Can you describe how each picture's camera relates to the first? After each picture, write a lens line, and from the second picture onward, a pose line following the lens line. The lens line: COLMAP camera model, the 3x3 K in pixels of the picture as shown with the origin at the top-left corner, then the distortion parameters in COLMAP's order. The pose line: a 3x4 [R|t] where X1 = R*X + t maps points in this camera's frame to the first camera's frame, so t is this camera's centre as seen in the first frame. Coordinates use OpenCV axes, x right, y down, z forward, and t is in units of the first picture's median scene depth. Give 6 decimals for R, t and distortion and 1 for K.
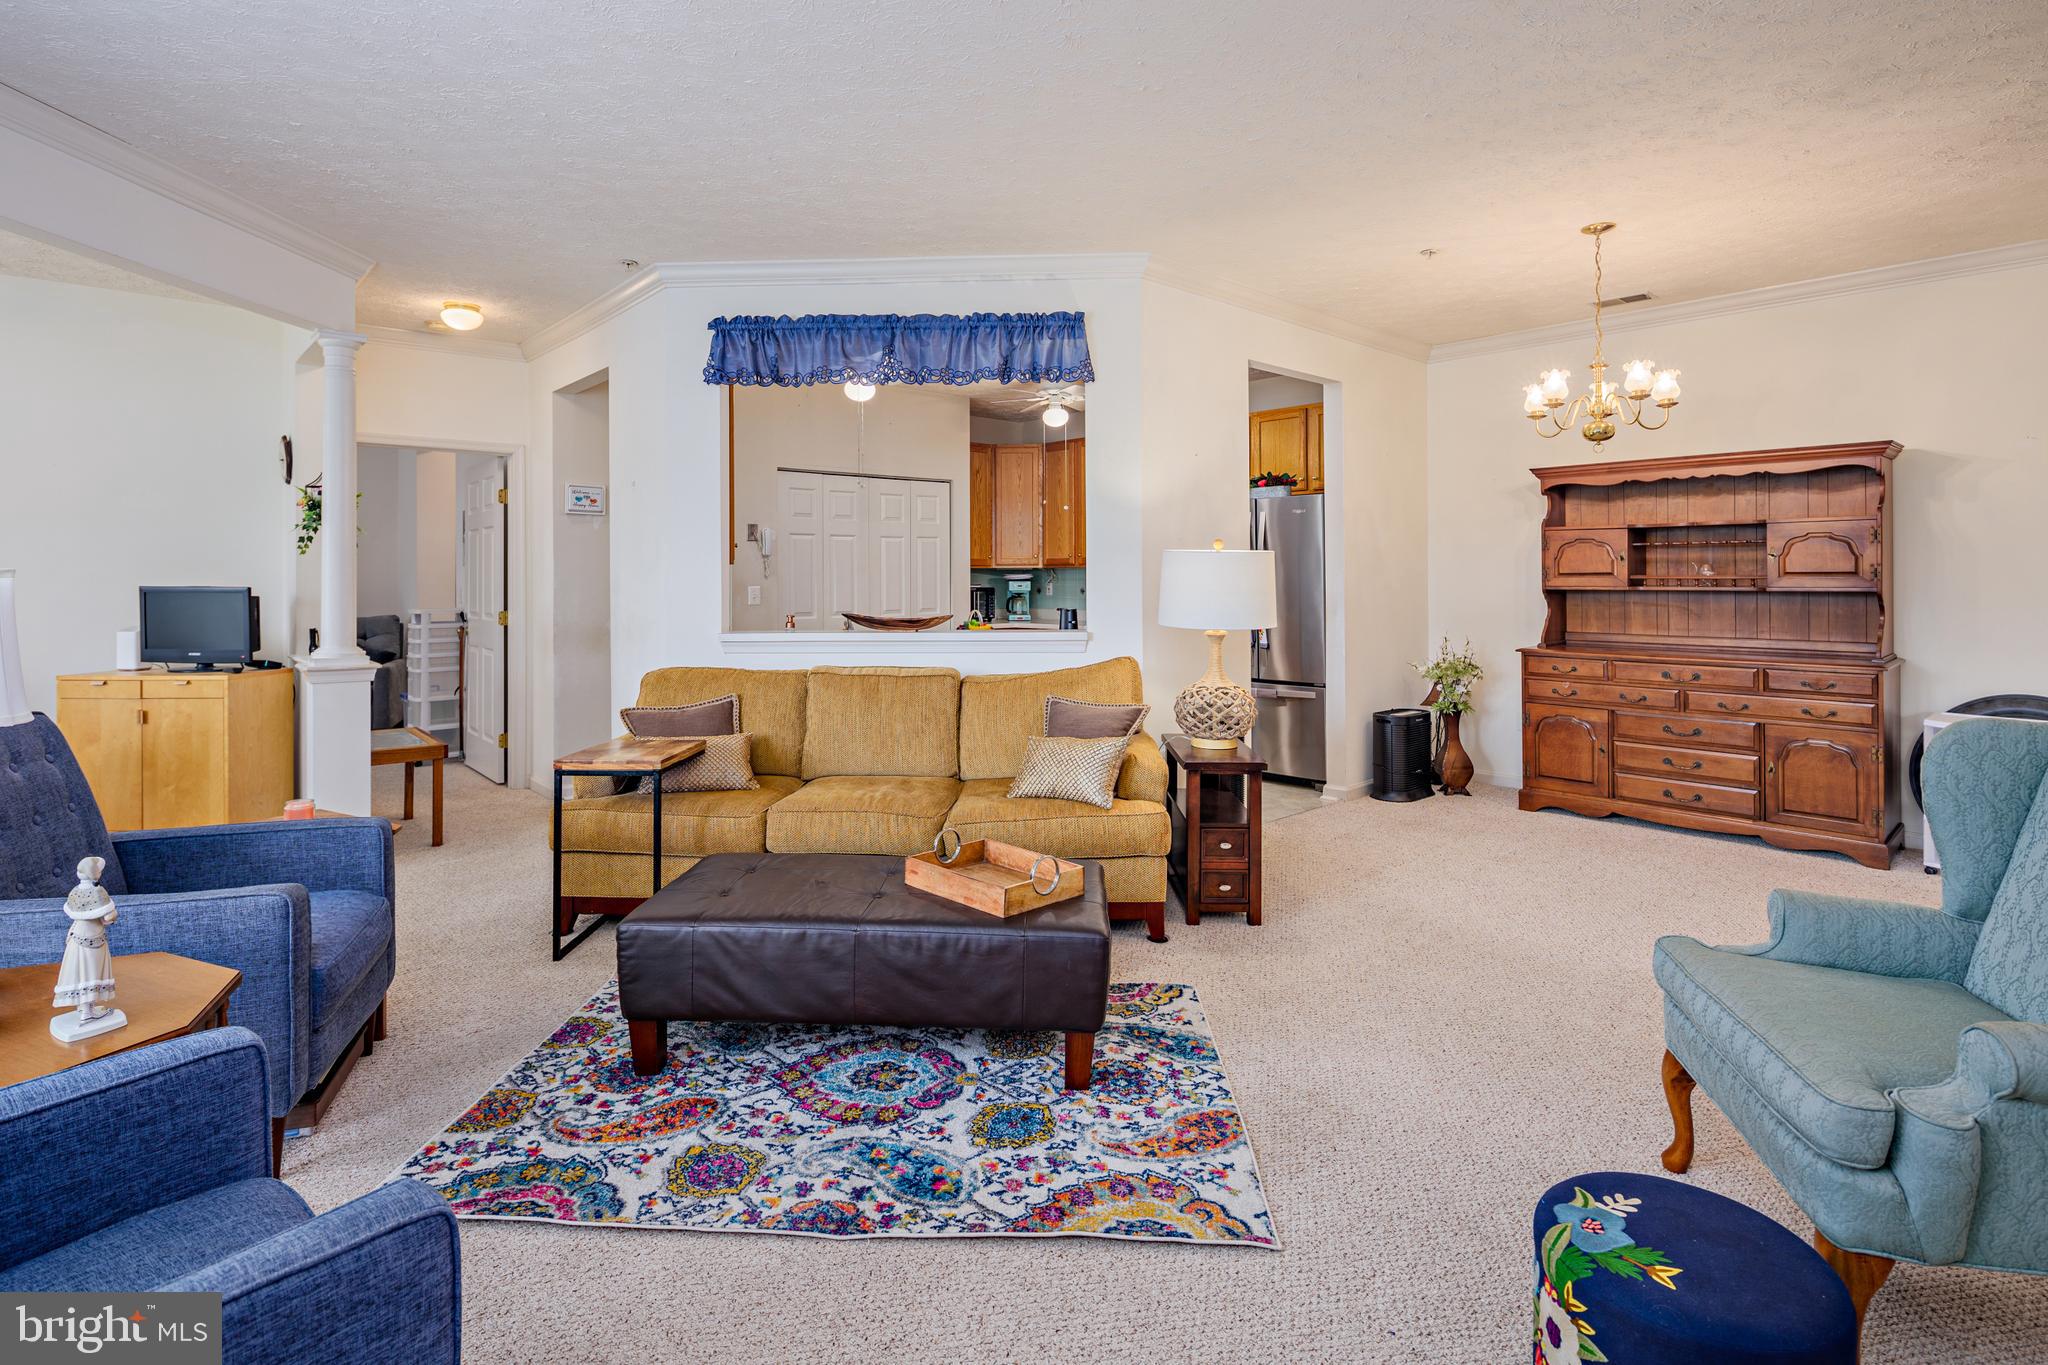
lens RADIAL K [[987.0, 0, 1013.1], [0, 987.0, 581.7], [0, 0, 1]] dist [-0.000466, -0.000969]
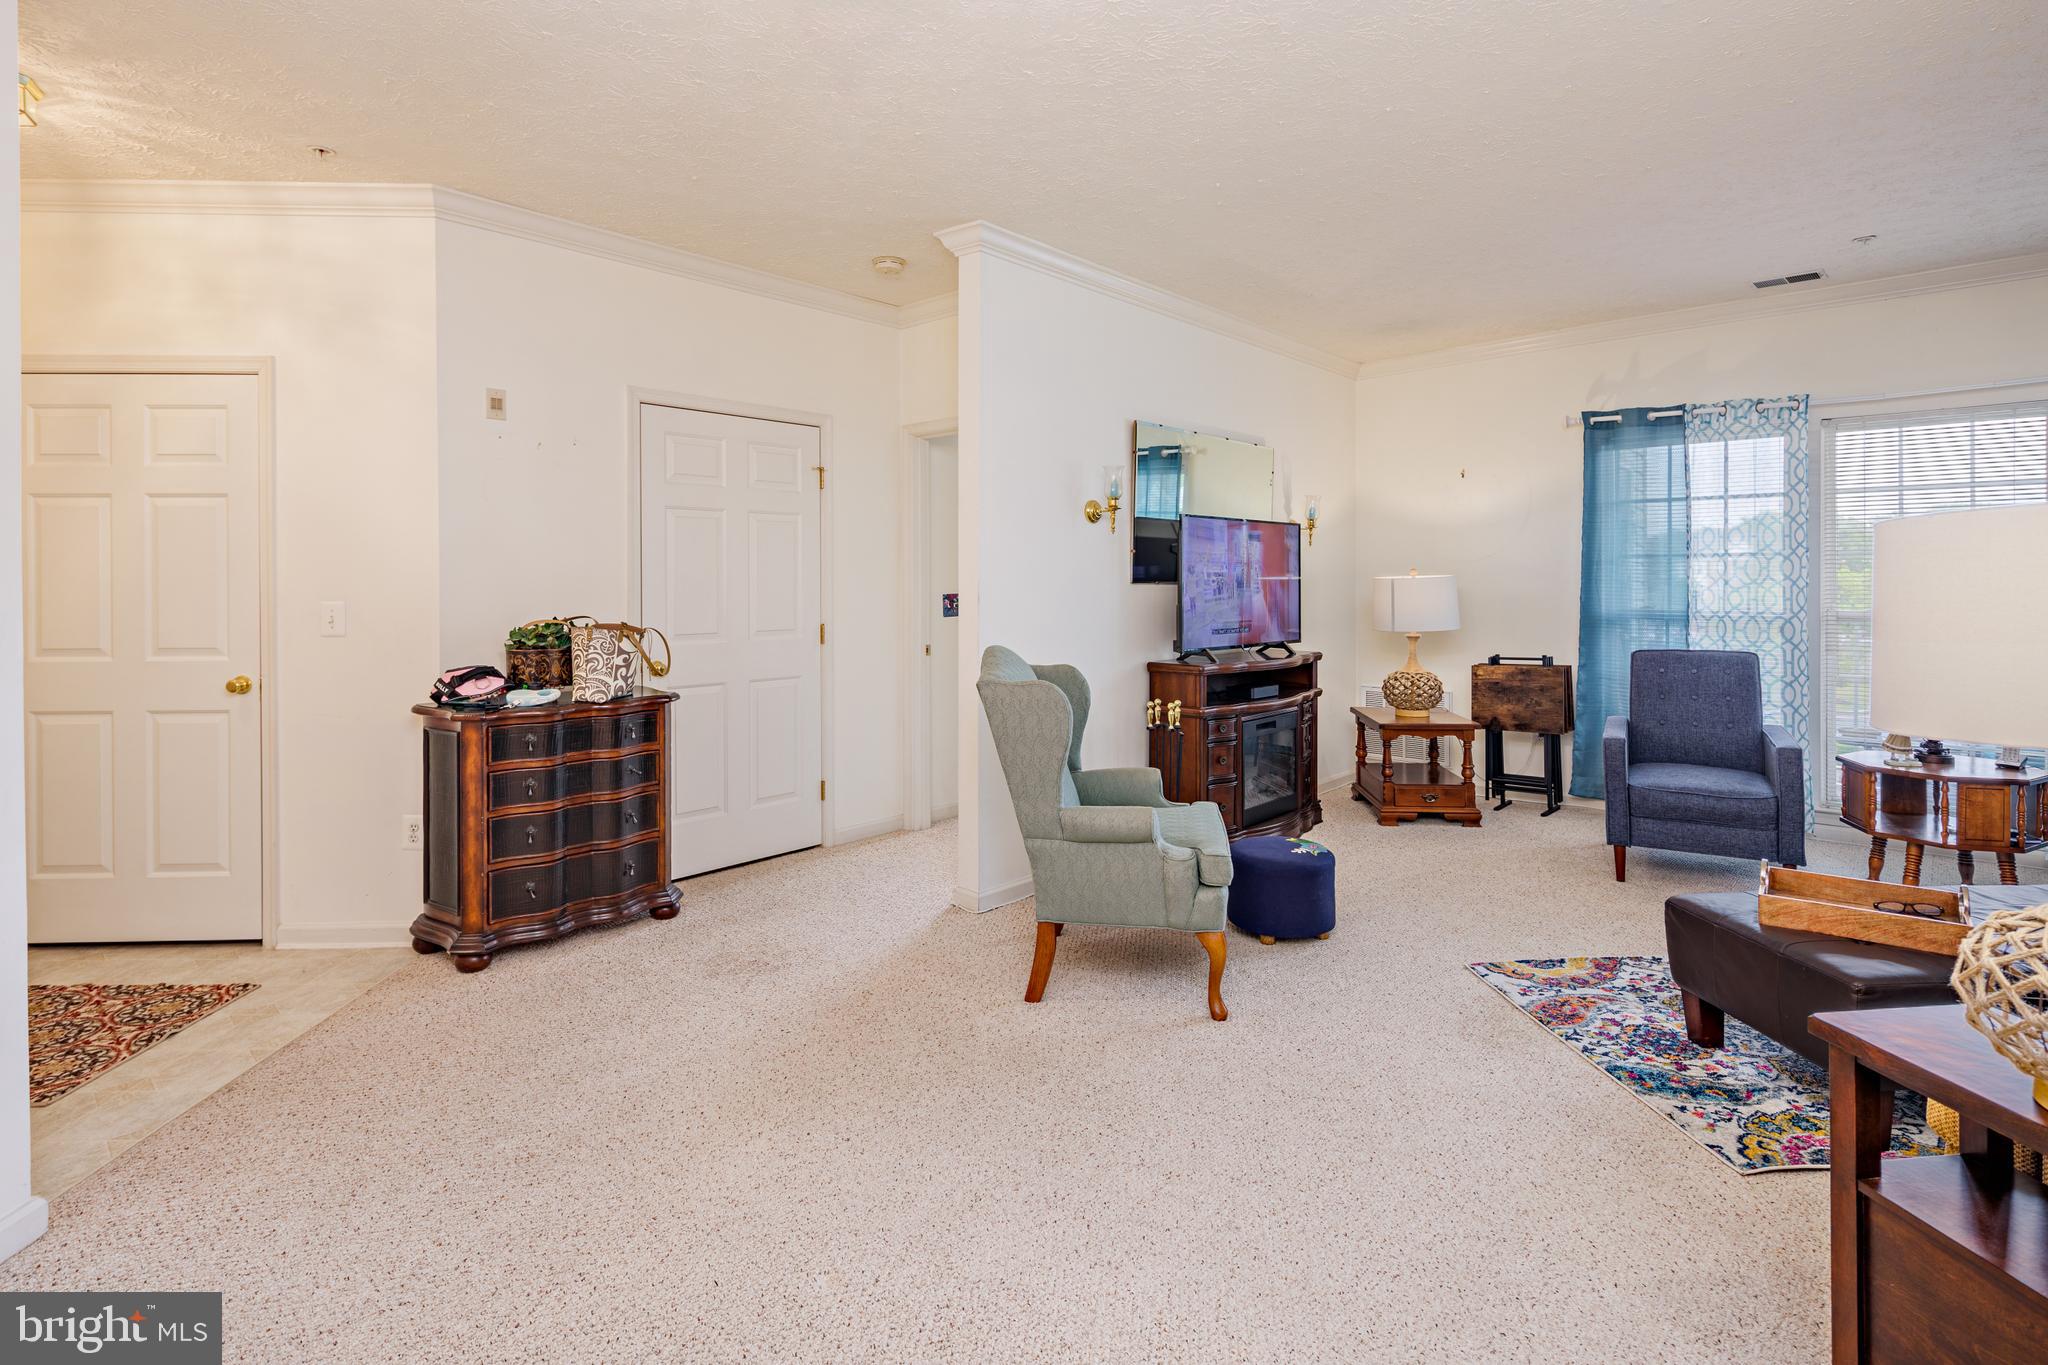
lens RADIAL K [[997.4, 0, 1016.6], [0, 997.4, 584.3], [0, 0, 1]] dist [0.003121, -0.003787]
pose [[-0.994479, 0.009236, -0.104524, 0.493233], [0.008581, 0.999941, 0.006710, -0.009439], [0.104580, 0.005776, -0.994500, 1.060890]]
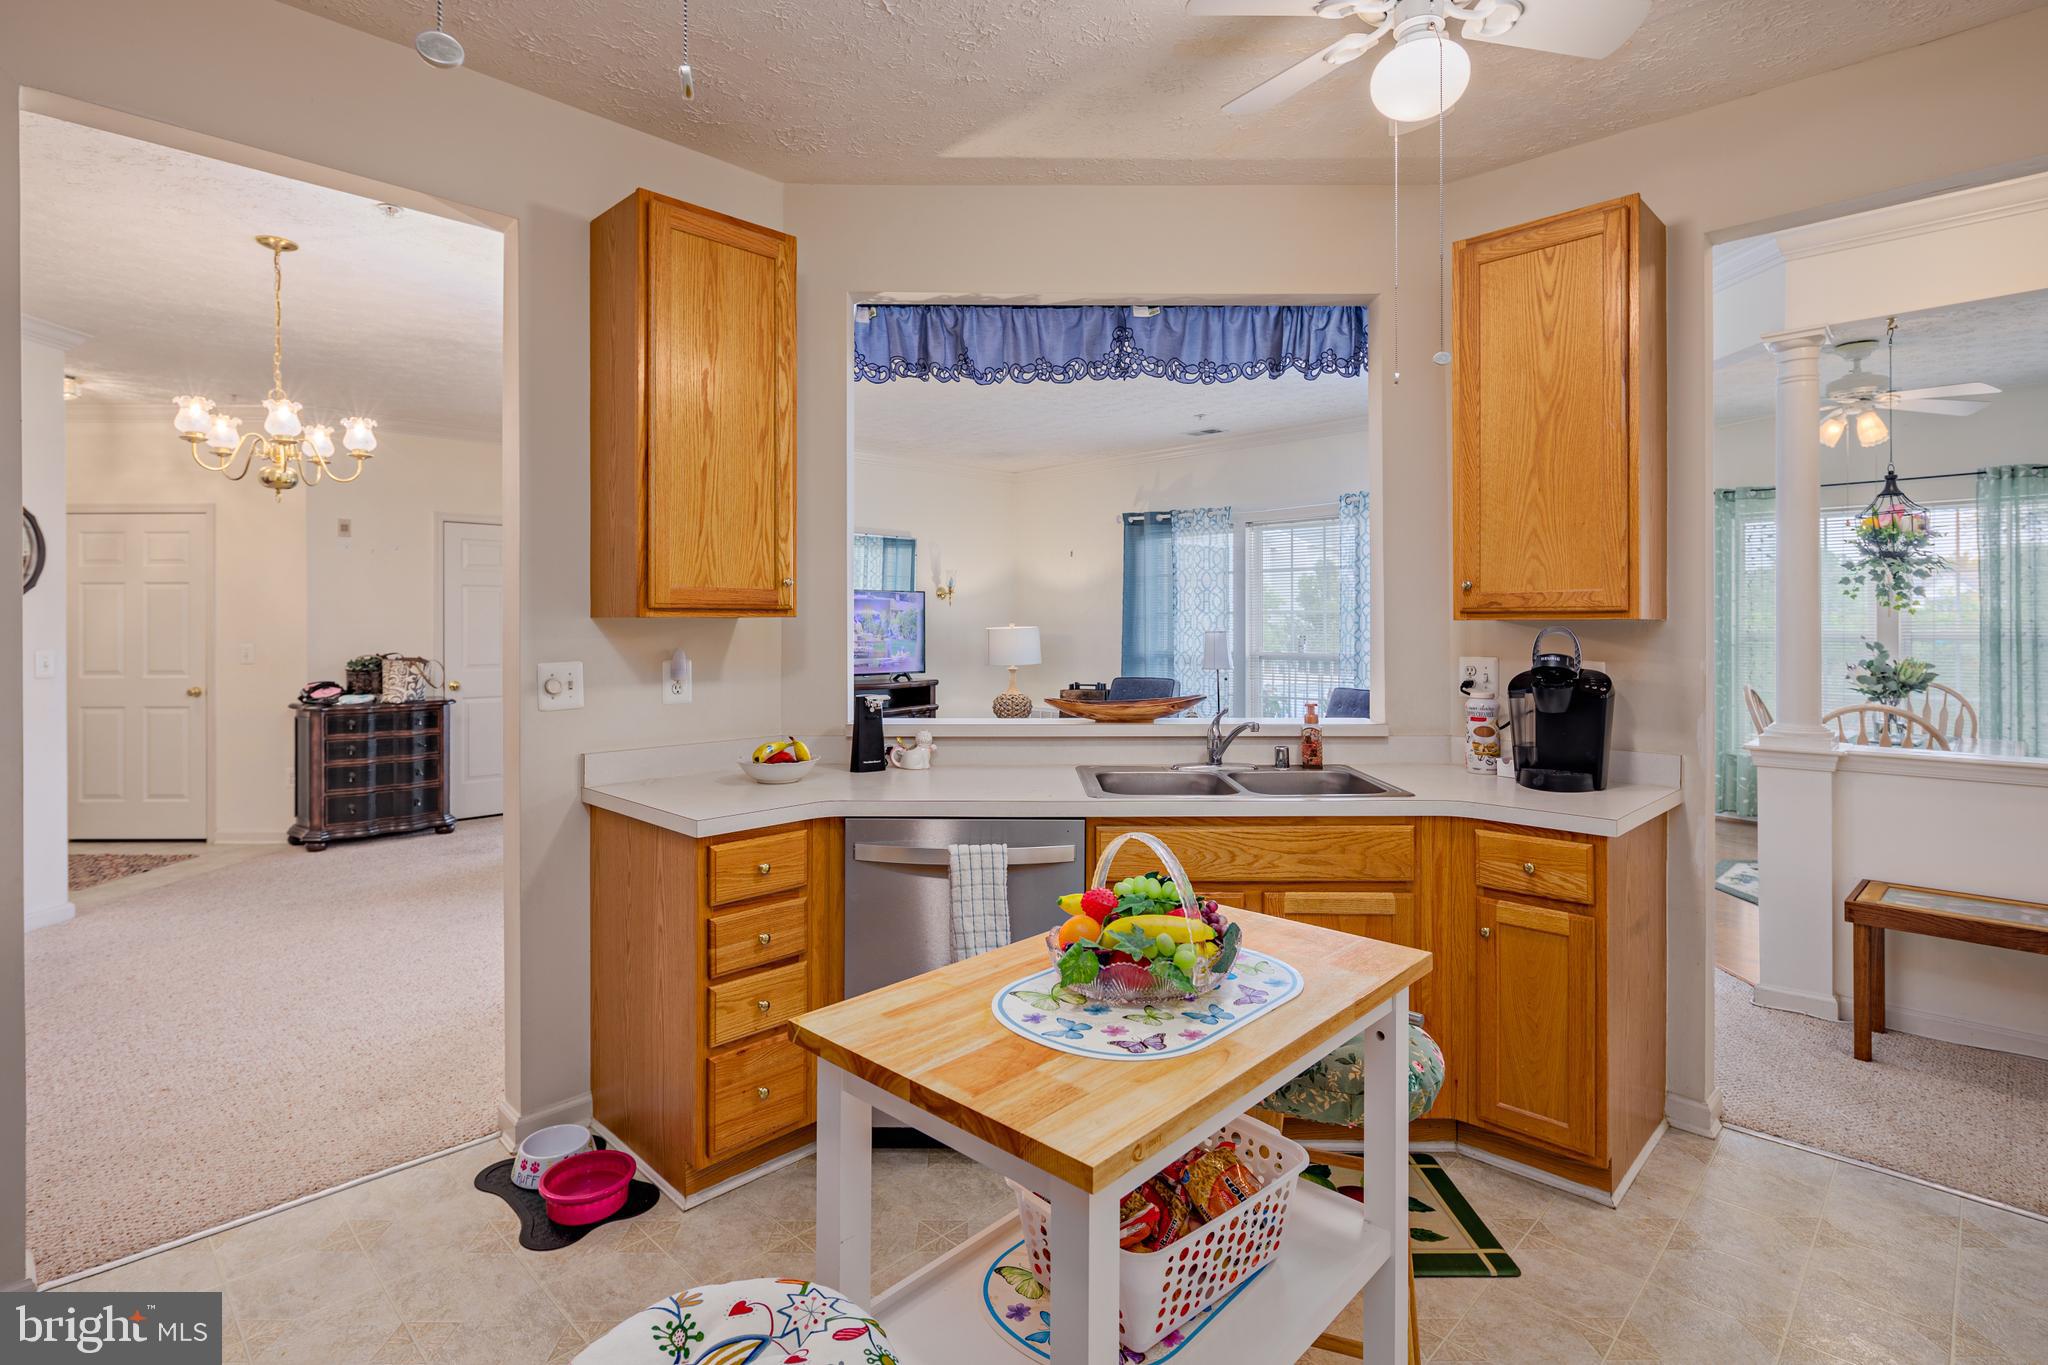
lens RADIAL K [[990.8, 0, 1007.0], [0, 990.8, 623.8], [0, 0, 1]] dist [-0.001720, -0.000442]
pose [[-0.998084, 0.007625, -0.061408, 0.014062], [0.007448, 0.999967, 0.003116, -0.018954], [0.061429, 0.002653, -0.998108, 1.612208]]
